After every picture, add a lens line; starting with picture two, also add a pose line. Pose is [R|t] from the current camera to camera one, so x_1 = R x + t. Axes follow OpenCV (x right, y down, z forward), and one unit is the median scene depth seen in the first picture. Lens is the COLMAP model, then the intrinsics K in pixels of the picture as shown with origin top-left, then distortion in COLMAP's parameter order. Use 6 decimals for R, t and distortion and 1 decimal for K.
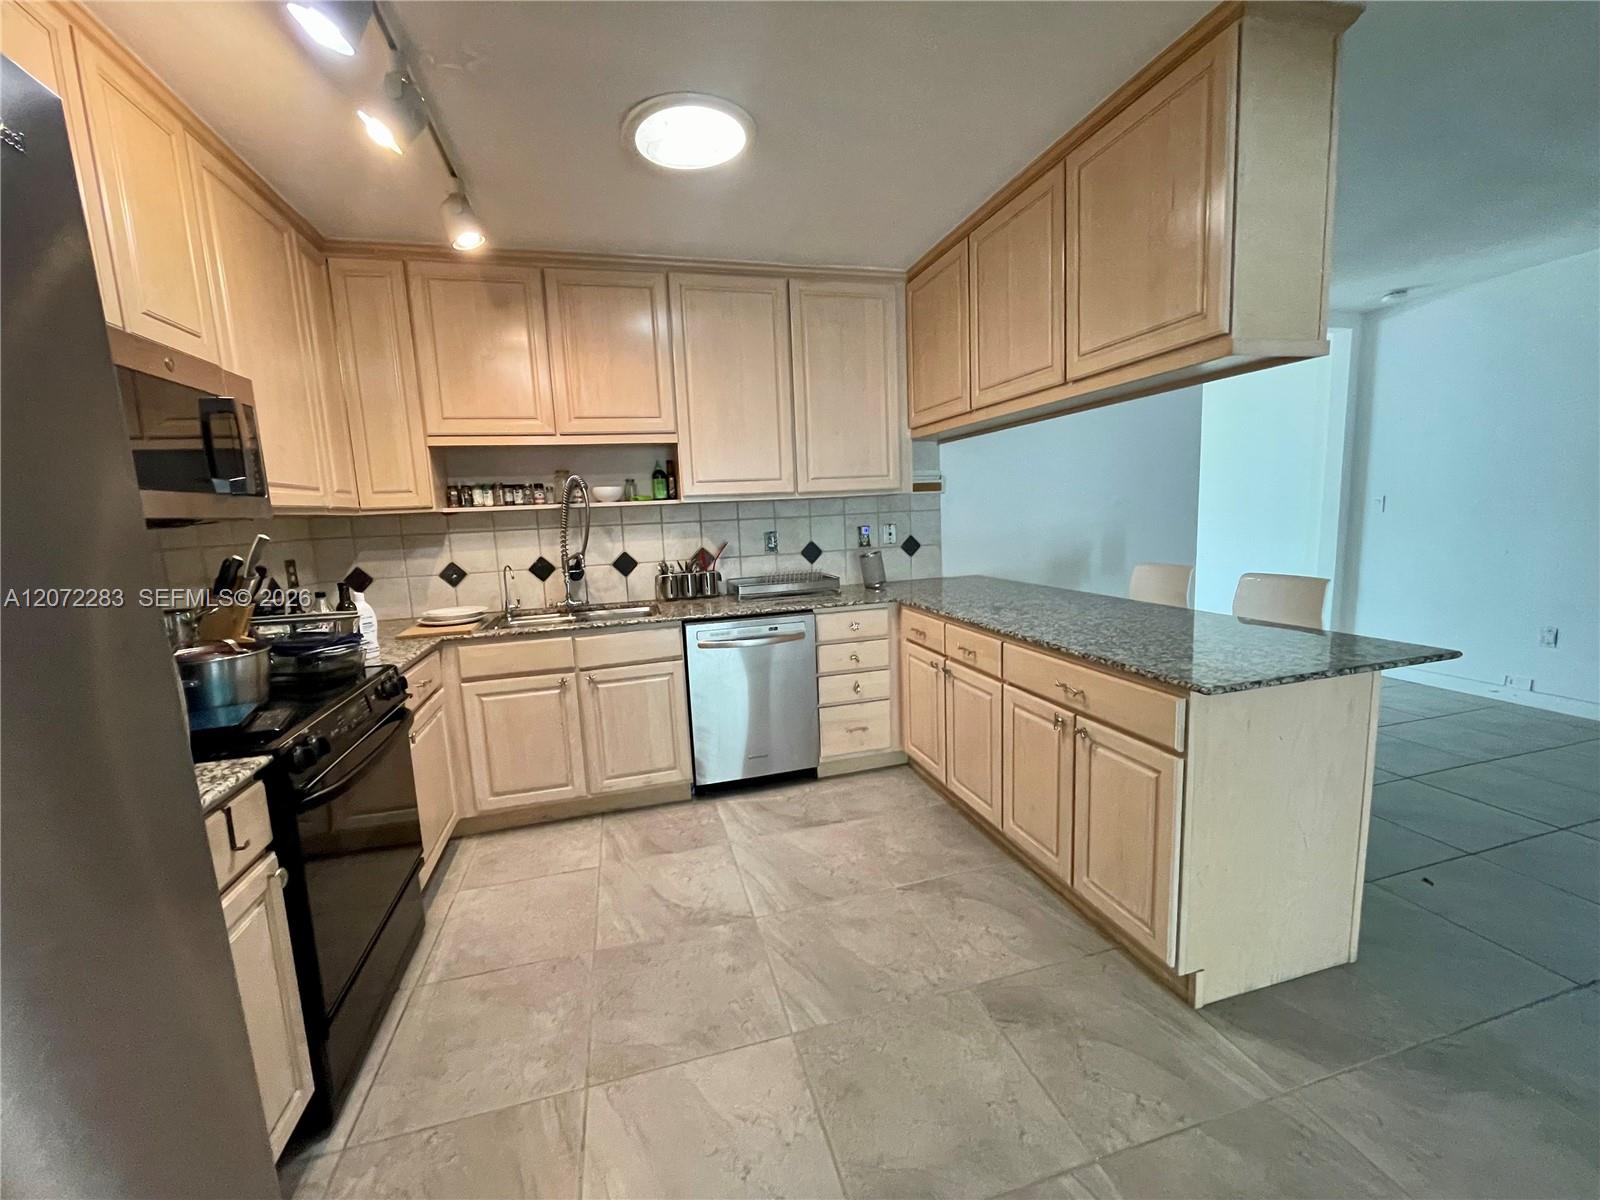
lens RADIAL K [[639.9, 0, 794.0], [0, 639.9, 595.6], [0, 0, 1]] dist [-0.002871, -0.001290]
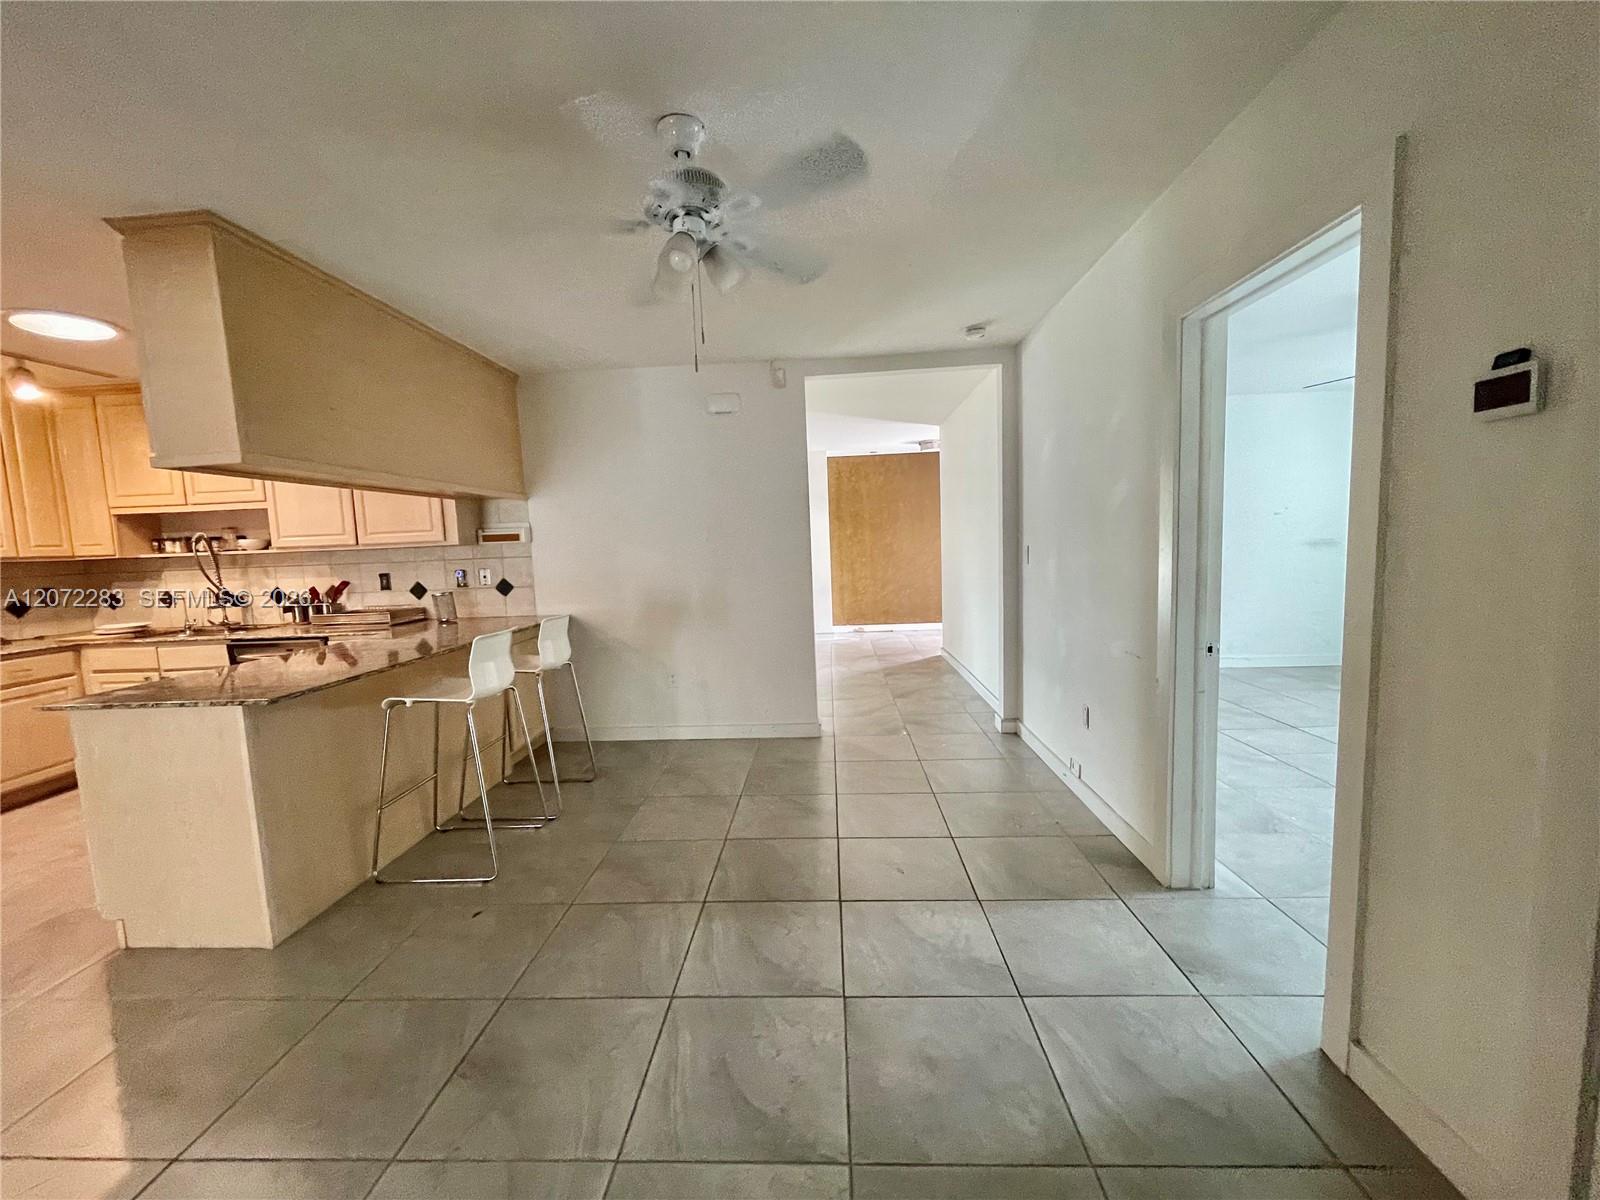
lens RADIAL K [[639.9, 0, 795.7], [0, 639.9, 597.7], [0, 0, 1]] dist [-0.002871, -0.001290]
pose [[0.953246, 0.034962, -0.300165, 1.246137], [-0.044246, 0.998728, -0.024185, -0.064535], [0.298937, 0.036335, 0.953581, 0.052084]]
